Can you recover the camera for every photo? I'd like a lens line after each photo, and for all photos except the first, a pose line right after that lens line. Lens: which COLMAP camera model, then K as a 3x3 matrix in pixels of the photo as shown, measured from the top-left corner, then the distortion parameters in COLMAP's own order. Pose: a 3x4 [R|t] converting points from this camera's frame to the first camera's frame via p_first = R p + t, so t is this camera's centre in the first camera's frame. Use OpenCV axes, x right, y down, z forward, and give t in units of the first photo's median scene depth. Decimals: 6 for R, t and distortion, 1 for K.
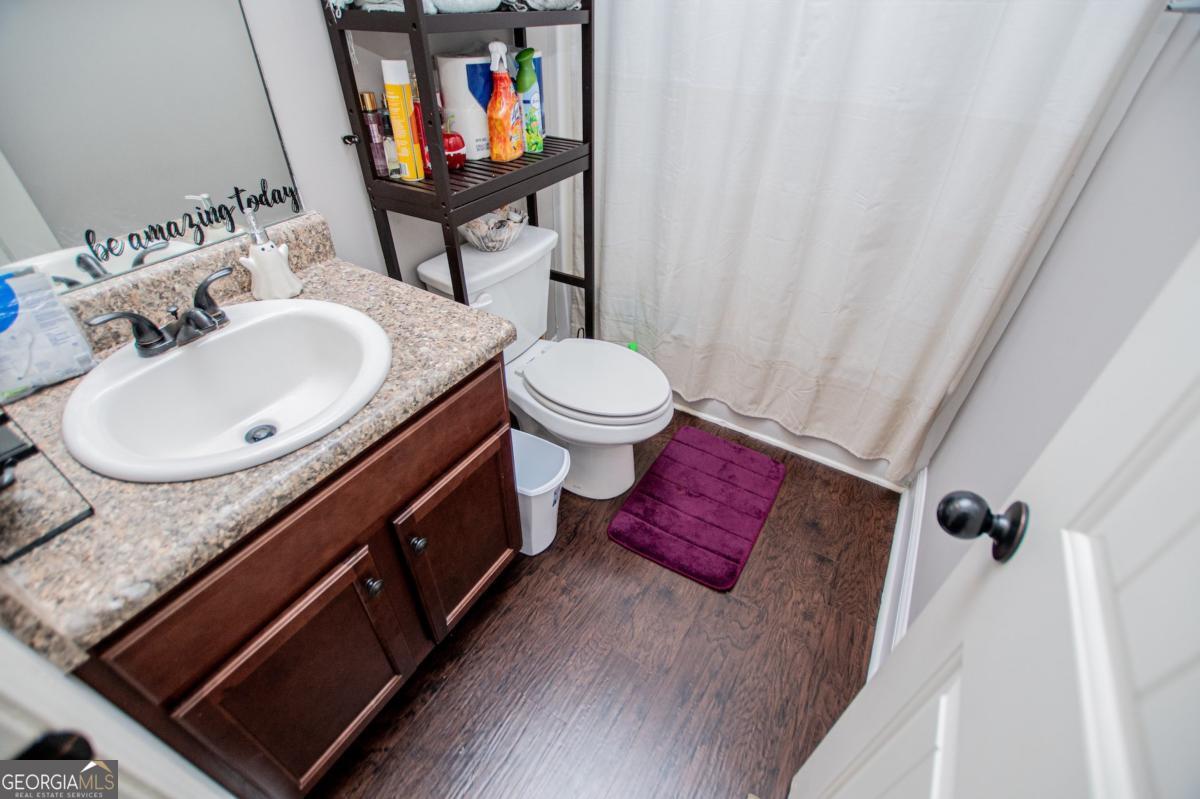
lens RADIAL K [[529.8, 0, 605.2], [0, 529.8, 400.9], [0, 0, 1]] dist [-0.026479, 0.000849]
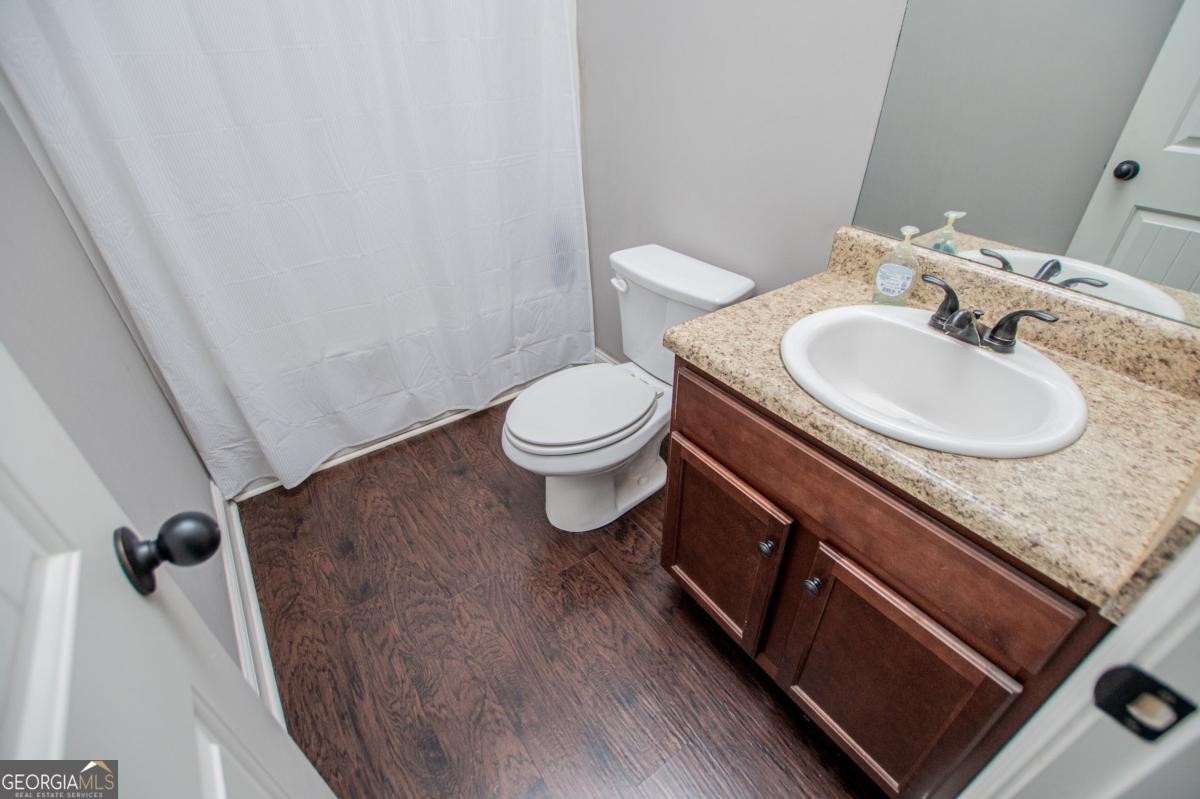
lens RADIAL K [[529.8, 0, 605.2], [0, 529.8, 400.9], [0, 0, 1]] dist [-0.026479, 0.000849]
pose [[-0.389166, 0.490730, -0.779573, 0.390311], [-0.583287, 0.523739, 0.620865, -0.284304], [0.712970, 0.696334, 0.082415, 0.465441]]
